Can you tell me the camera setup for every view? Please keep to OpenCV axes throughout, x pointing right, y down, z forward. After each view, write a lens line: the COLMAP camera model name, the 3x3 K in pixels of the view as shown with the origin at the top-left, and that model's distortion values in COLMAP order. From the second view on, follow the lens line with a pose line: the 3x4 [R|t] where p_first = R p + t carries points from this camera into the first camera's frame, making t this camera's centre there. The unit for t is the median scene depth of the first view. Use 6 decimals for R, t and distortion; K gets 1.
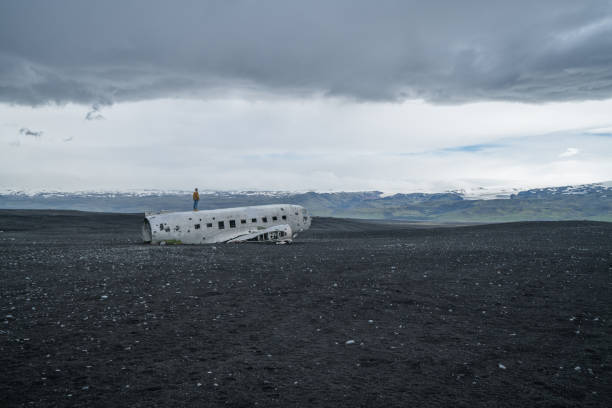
lens RADIAL K [[604.6, 0, 306.9], [0, 604.6, 201.5], [0, 0, 1]] dist [0.076446, 0.000000]
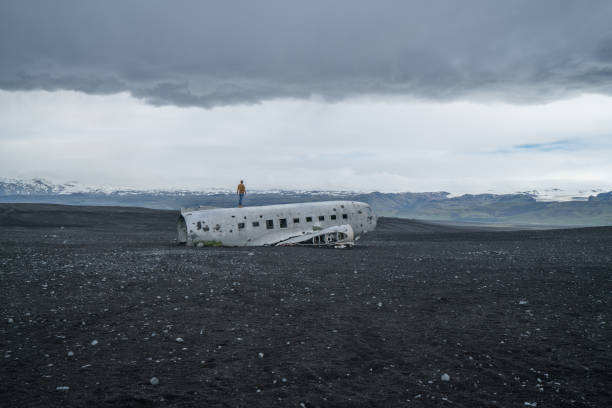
lens RADIAL K [[604.6, 0, 305.8], [0, 604.6, 203.1], [0, 0, 1]] dist [0.076446, 0.000000]
pose [[0.994113, 0.009902, -0.107893, -0.000895], [-0.009576, 0.999948, 0.003536, 0.005637], [0.107922, -0.002482, 0.994156, 0.159450]]
